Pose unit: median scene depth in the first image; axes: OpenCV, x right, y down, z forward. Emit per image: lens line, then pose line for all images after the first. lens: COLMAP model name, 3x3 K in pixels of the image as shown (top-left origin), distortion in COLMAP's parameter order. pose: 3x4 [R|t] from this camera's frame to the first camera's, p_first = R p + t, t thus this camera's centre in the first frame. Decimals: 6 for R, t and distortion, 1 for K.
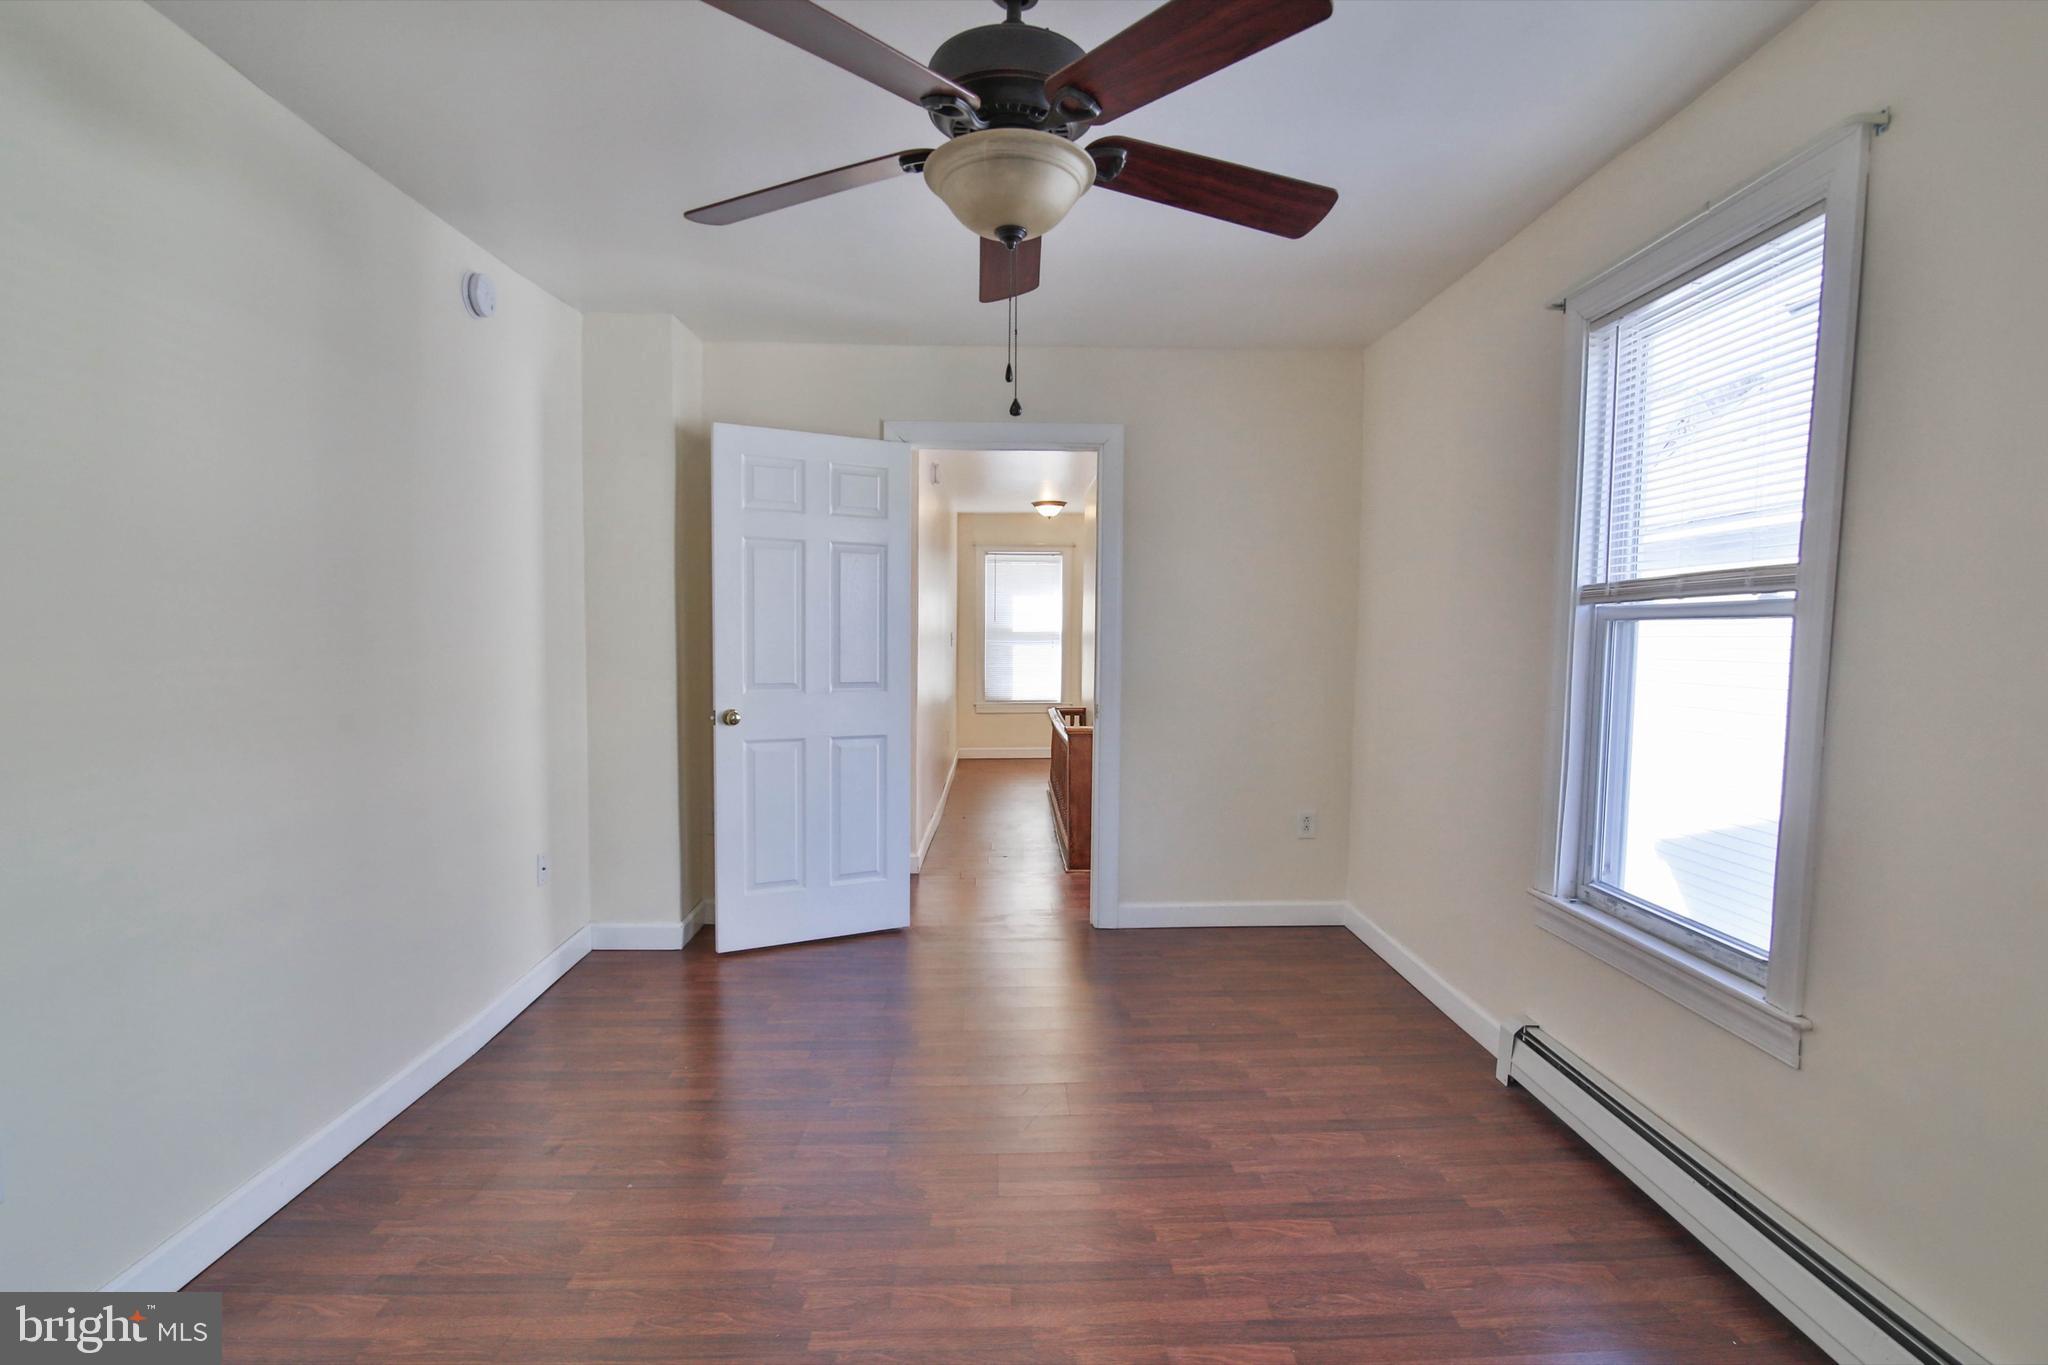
lens RADIAL K [[1004.9, 0, 1030.1], [0, 1004.9, 711.0], [0, 0, 1]] dist [-0.017724, -0.000269]
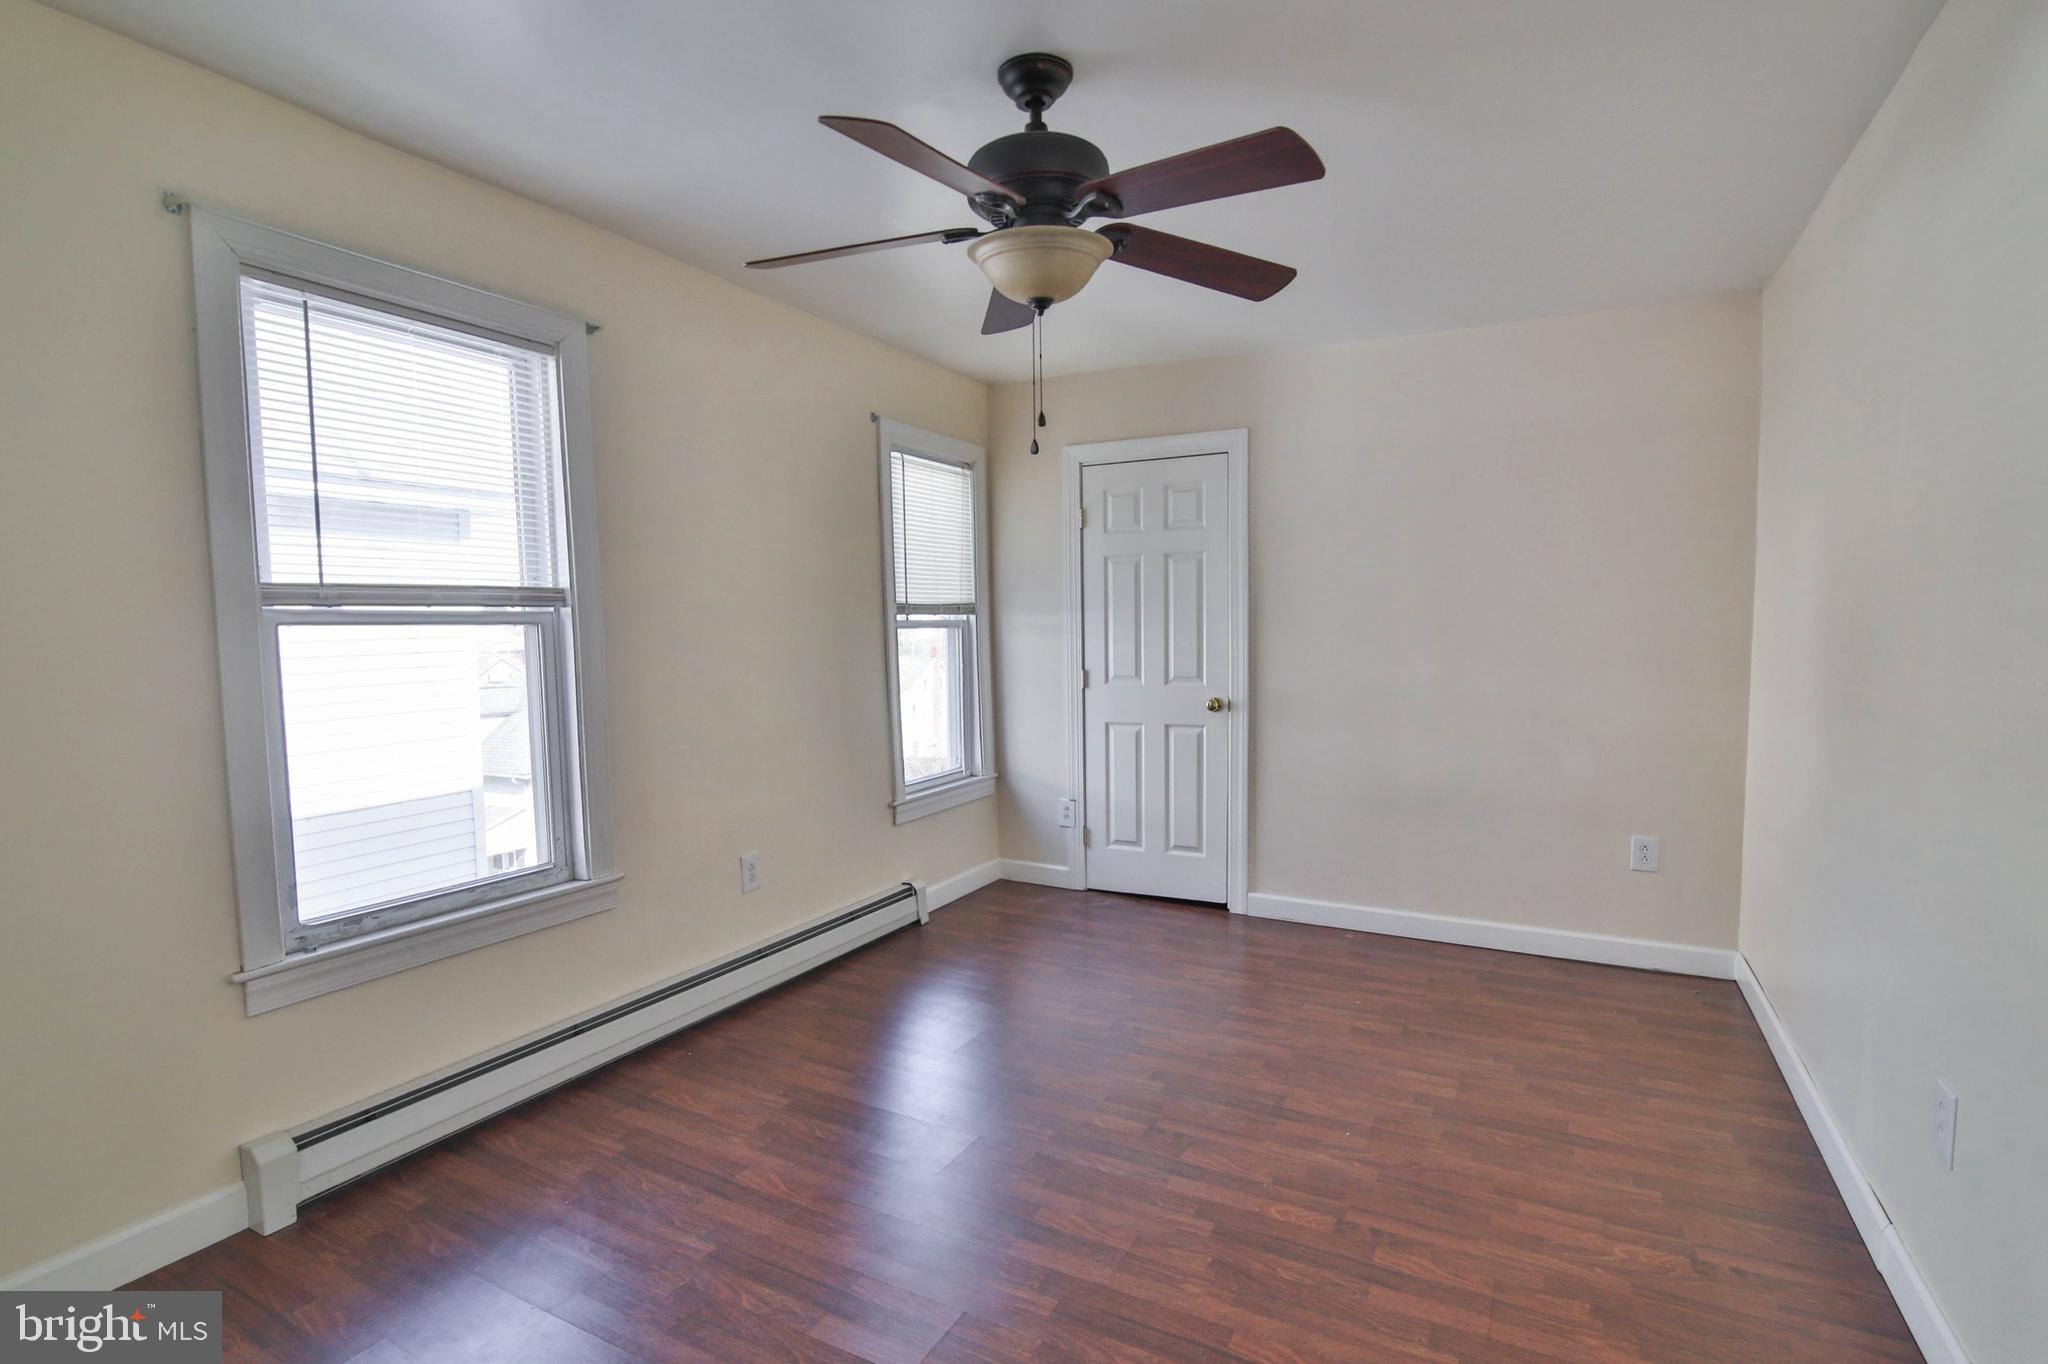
lens RADIAL K [[1031.4, 0, 1024.0], [0, 1031.4, 682.0], [0, 0, 1]] dist [-0.018848, -0.000097]
pose [[-0.871537, -0.024936, 0.489696, -0.528999], [0.042496, 0.991107, 0.126101, -0.157295], [-0.488485, 0.130712, -0.862726, 1.807137]]
